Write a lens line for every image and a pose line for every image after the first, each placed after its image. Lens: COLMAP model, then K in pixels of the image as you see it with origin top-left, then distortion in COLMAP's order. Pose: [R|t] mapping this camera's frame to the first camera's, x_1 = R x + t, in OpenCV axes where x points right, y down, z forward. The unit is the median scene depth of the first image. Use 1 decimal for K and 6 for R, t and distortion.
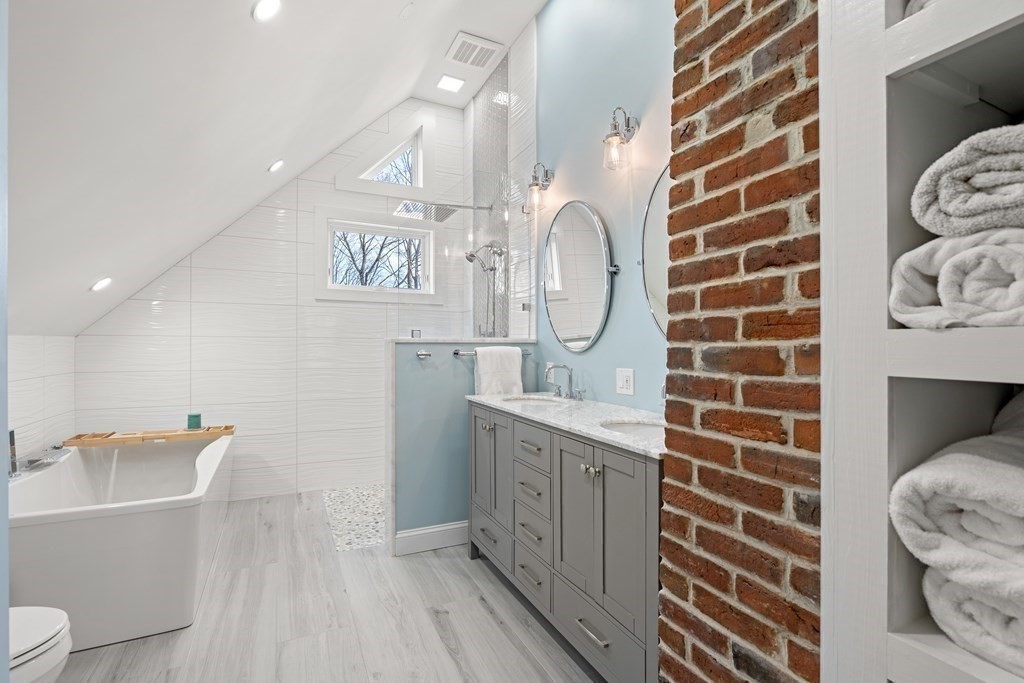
lens RADIAL K [[464.3, 0, 509.8], [0, 464.3, 343.7], [0, 0, 1]] dist [-0.002262, 0.001054]
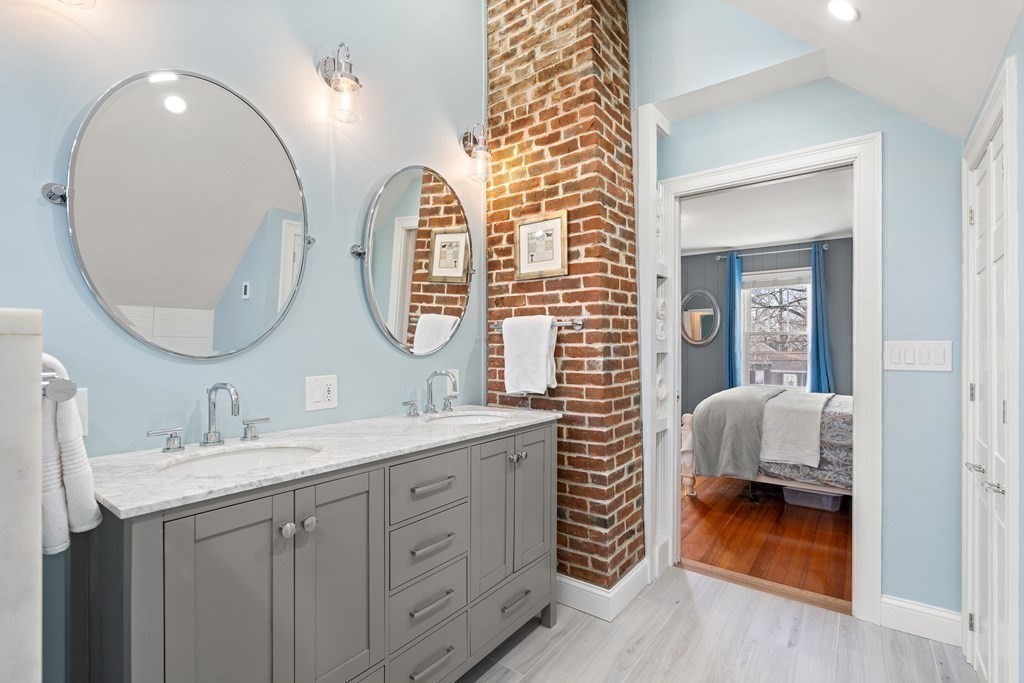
lens RADIAL K [[464.3, 0, 509.2], [0, 464.3, 342.5], [0, 0, 1]] dist [-0.002262, 0.001054]
pose [[-0.446468, 0.004646, 0.894787, -0.464869], [-0.000410, 0.999985, -0.005397, 0.001658], [-0.894799, -0.002776, -0.446460, 0.859117]]
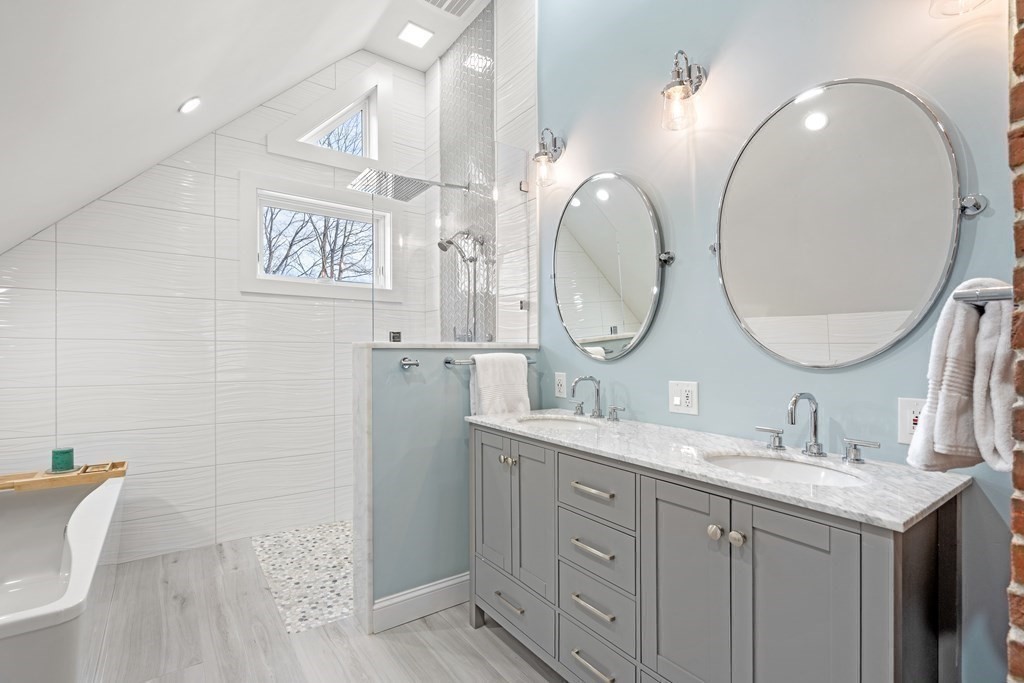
lens RADIAL K [[464.3, 0, 506.8], [0, 464.3, 350.9], [0, 0, 1]] dist [-0.002262, 0.001054]
pose [[0.985265, -0.000009, 0.171037, -0.151408], [-0.000865, 0.999987, 0.005031, -0.001883], [-0.171035, -0.005104, 0.985252, 0.213410]]
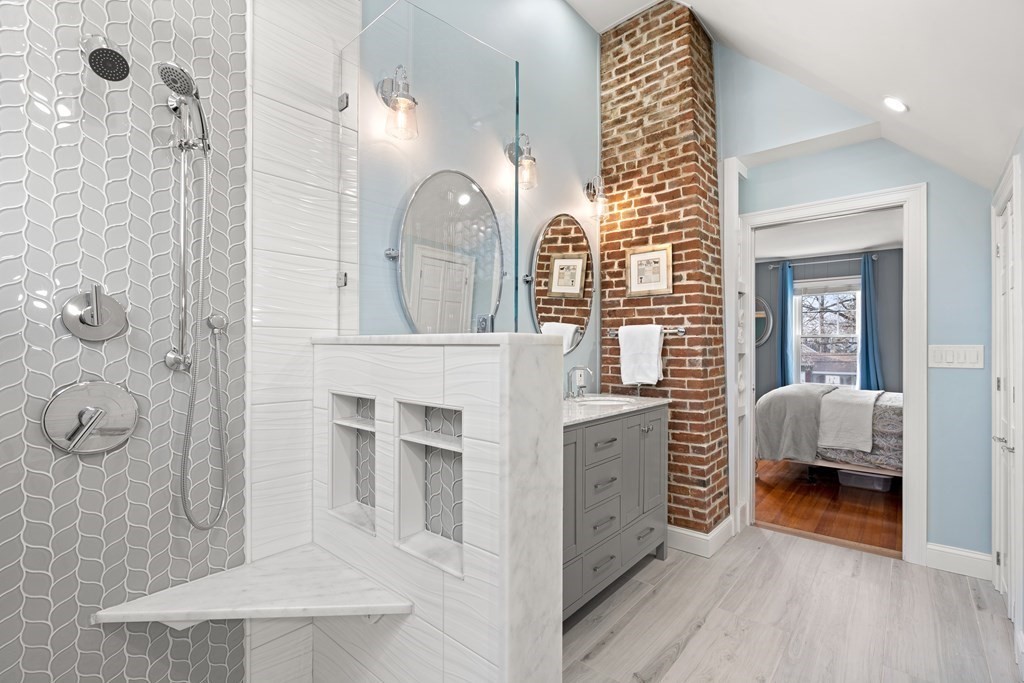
lens RADIAL K [[464.3, 0, 506.0], [0, 464.3, 341.8], [0, 0, 1]] dist [-0.002262, 0.001054]
pose [[-0.386859, 0.006749, 0.922114, -0.605302], [-0.002131, 0.999964, -0.008213, -0.001351], [-0.922136, -0.005143, -0.386831, 1.148871]]
